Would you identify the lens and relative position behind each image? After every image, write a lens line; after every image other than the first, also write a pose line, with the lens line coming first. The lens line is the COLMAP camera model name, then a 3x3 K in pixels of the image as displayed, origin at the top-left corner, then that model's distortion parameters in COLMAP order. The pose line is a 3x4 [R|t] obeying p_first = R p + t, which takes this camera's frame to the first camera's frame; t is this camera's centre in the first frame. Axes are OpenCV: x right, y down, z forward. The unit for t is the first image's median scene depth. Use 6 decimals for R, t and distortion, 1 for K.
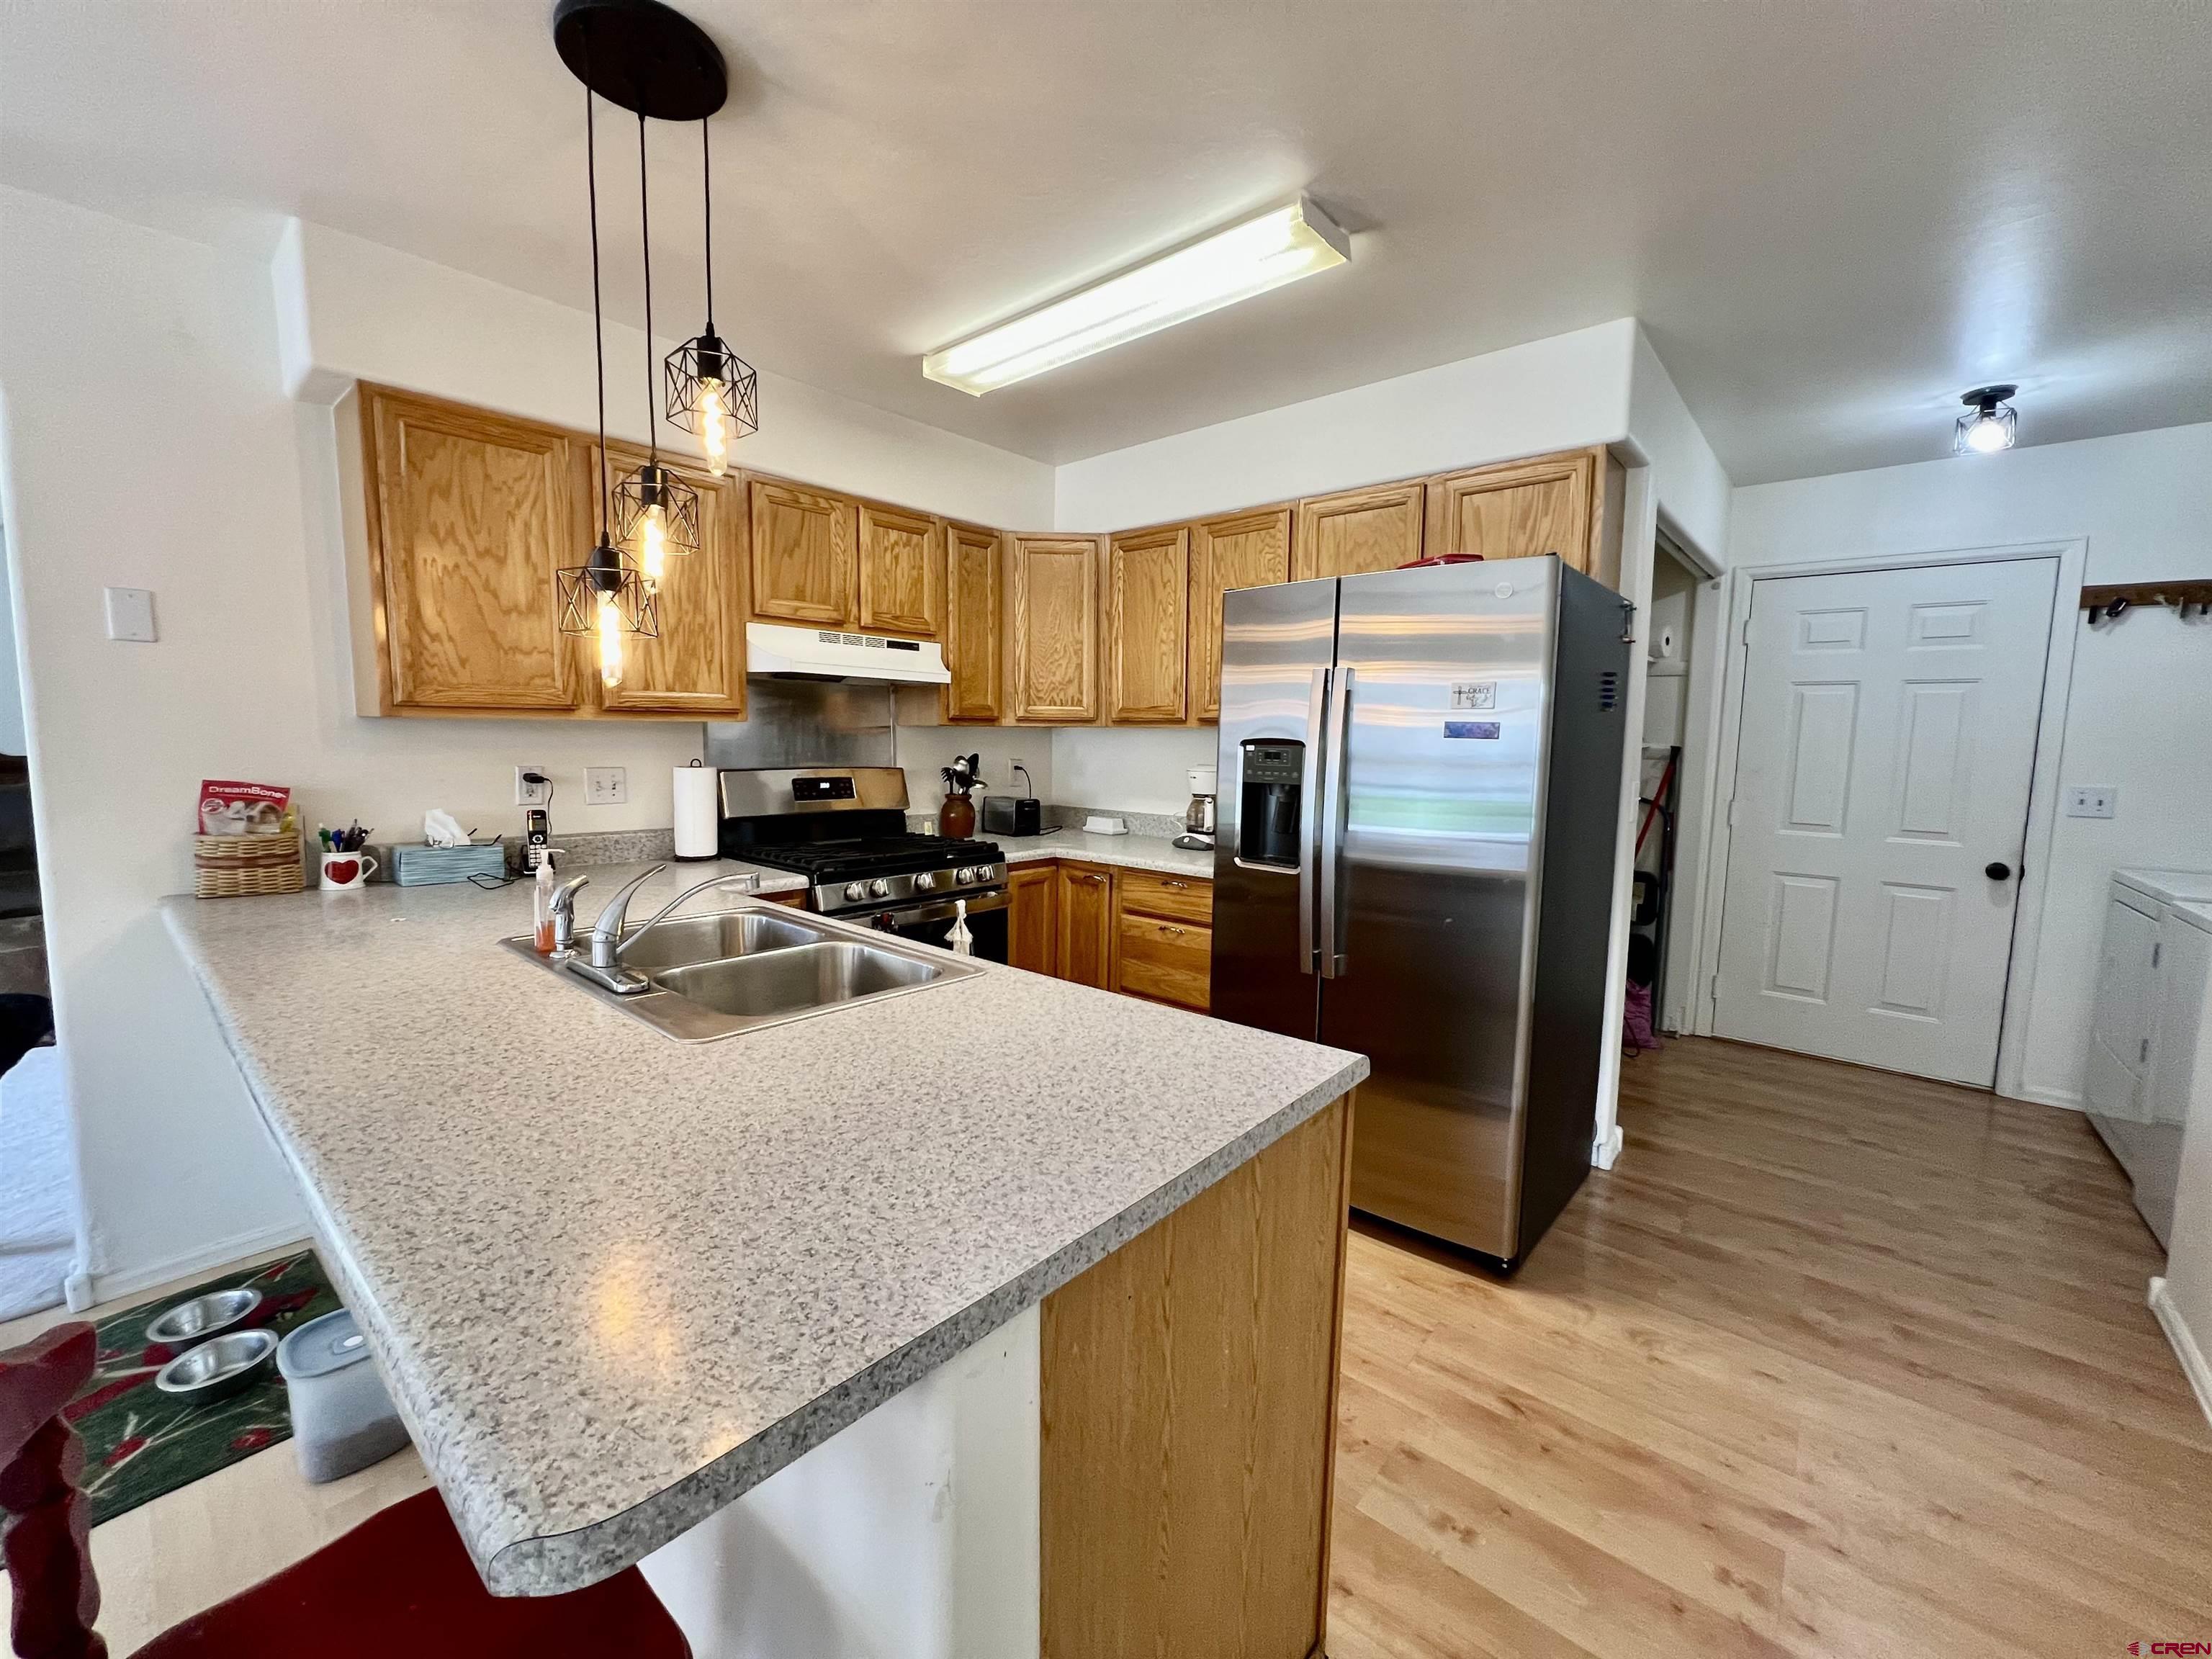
lens RADIAL K [[892.5, 0, 1102.1], [0, 892.5, 821.7], [0, 0, 1]] dist [0.000174, 0.000180]
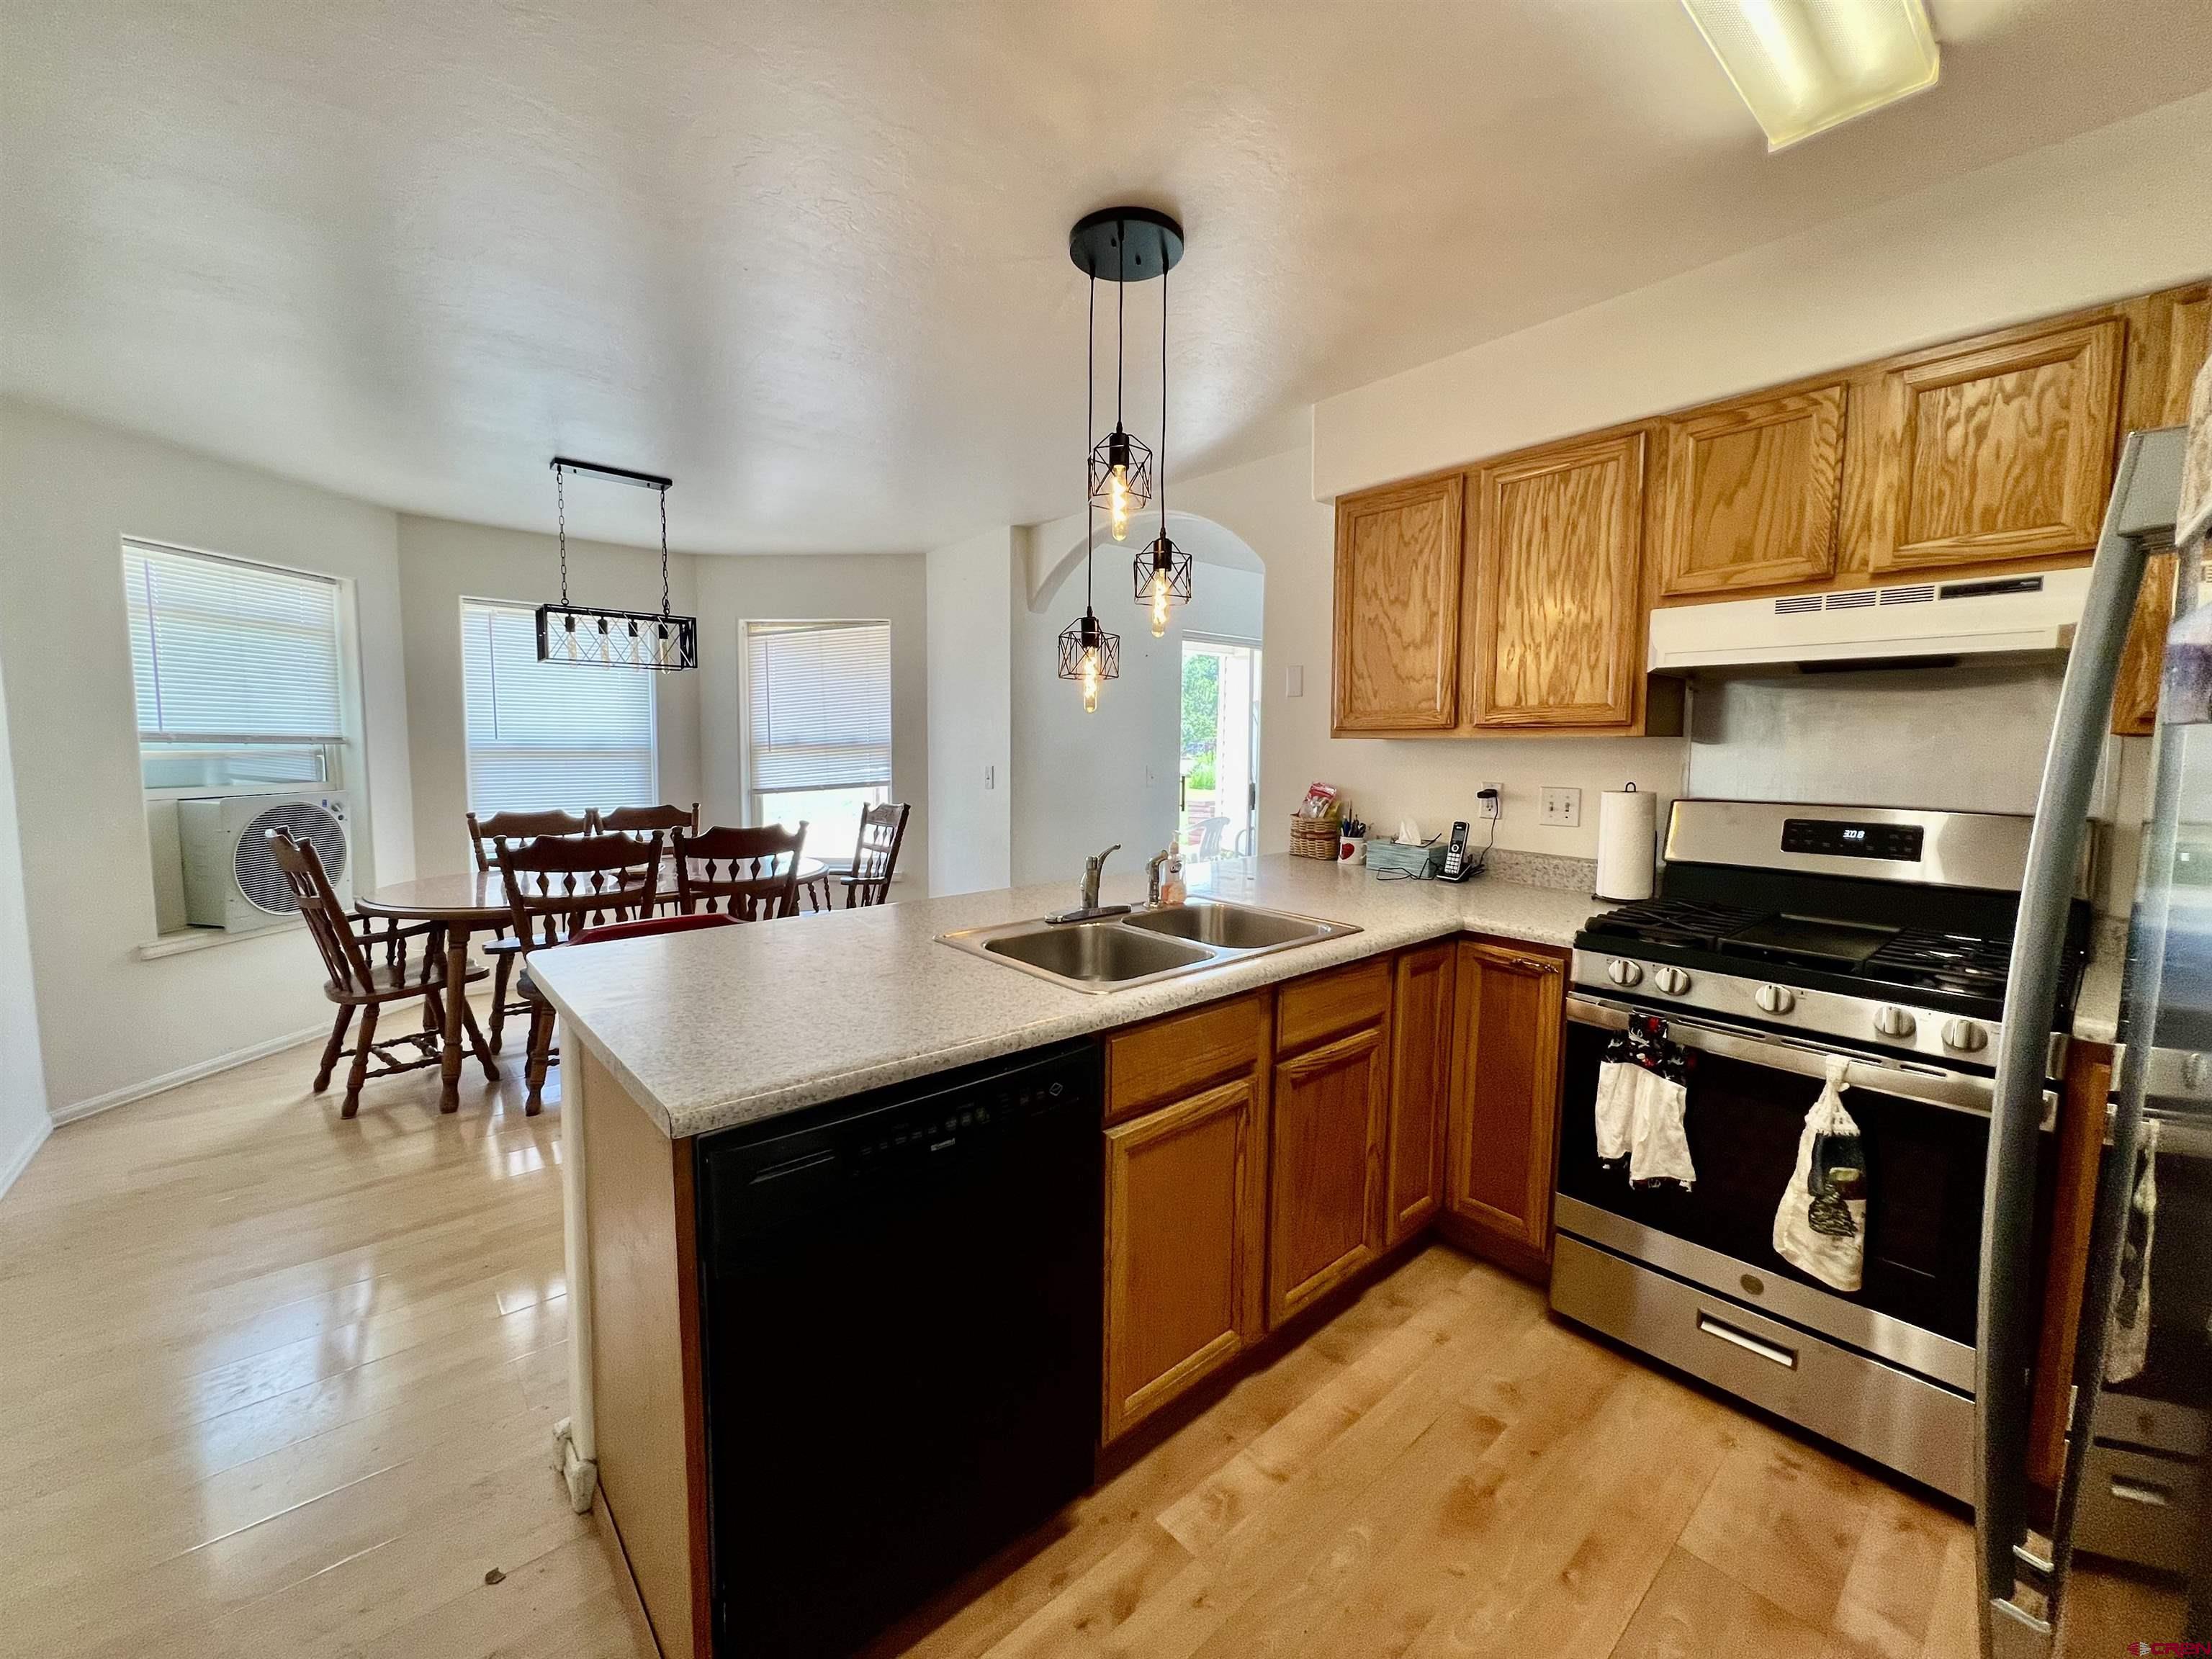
lens RADIAL K [[892.5, 0, 1102.1], [0, 892.5, 821.7], [0, 0, 1]] dist [0.000174, 0.000180]
pose [[-0.145854, 0.069707, -0.986847, 0.483513], [-0.106594, 0.990600, 0.085726, -0.057387], [0.983547, 0.117695, -0.137052, 0.688431]]
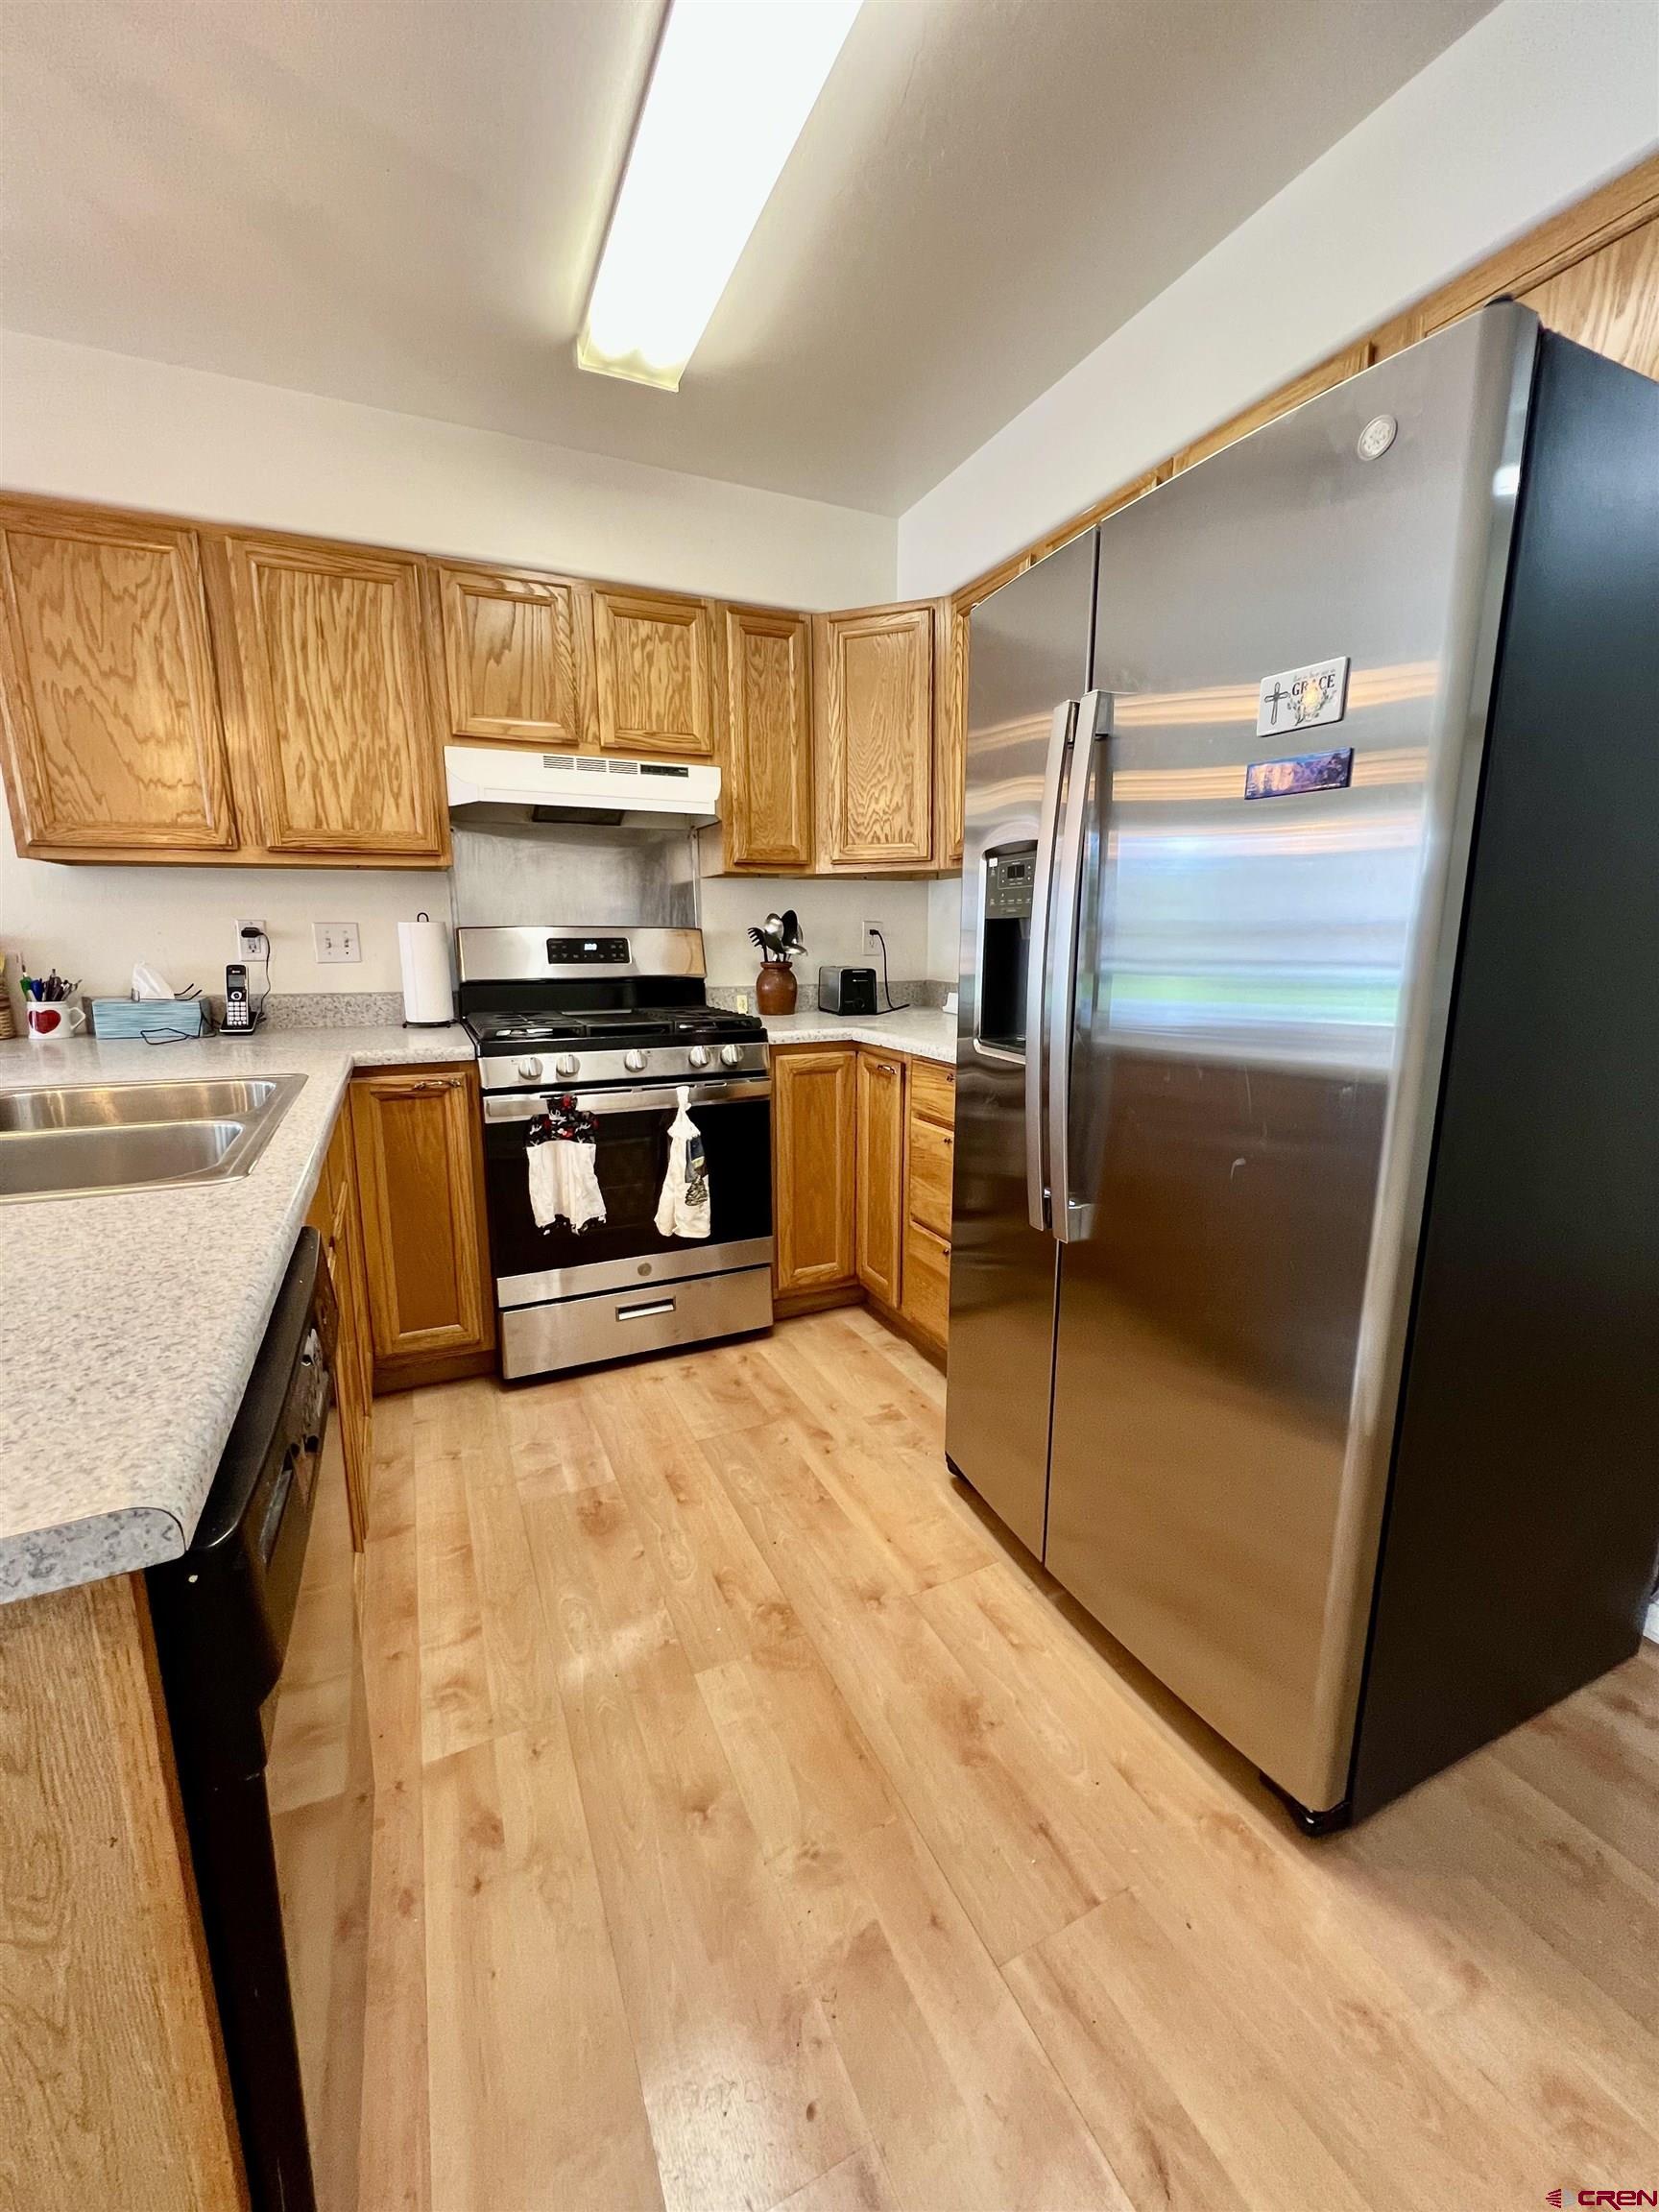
lens RADIAL K [[892.5, 0, 836.3], [0, 892.5, 1102.1], [0, 0, 1]] dist [0.000174, 0.000180]
pose [[0.915803, 0.058076, -0.397406, 0.316338], [-0.022153, 0.995288, 0.094398, 0.026828], [0.401015, -0.077647, 0.912775, 0.366227]]
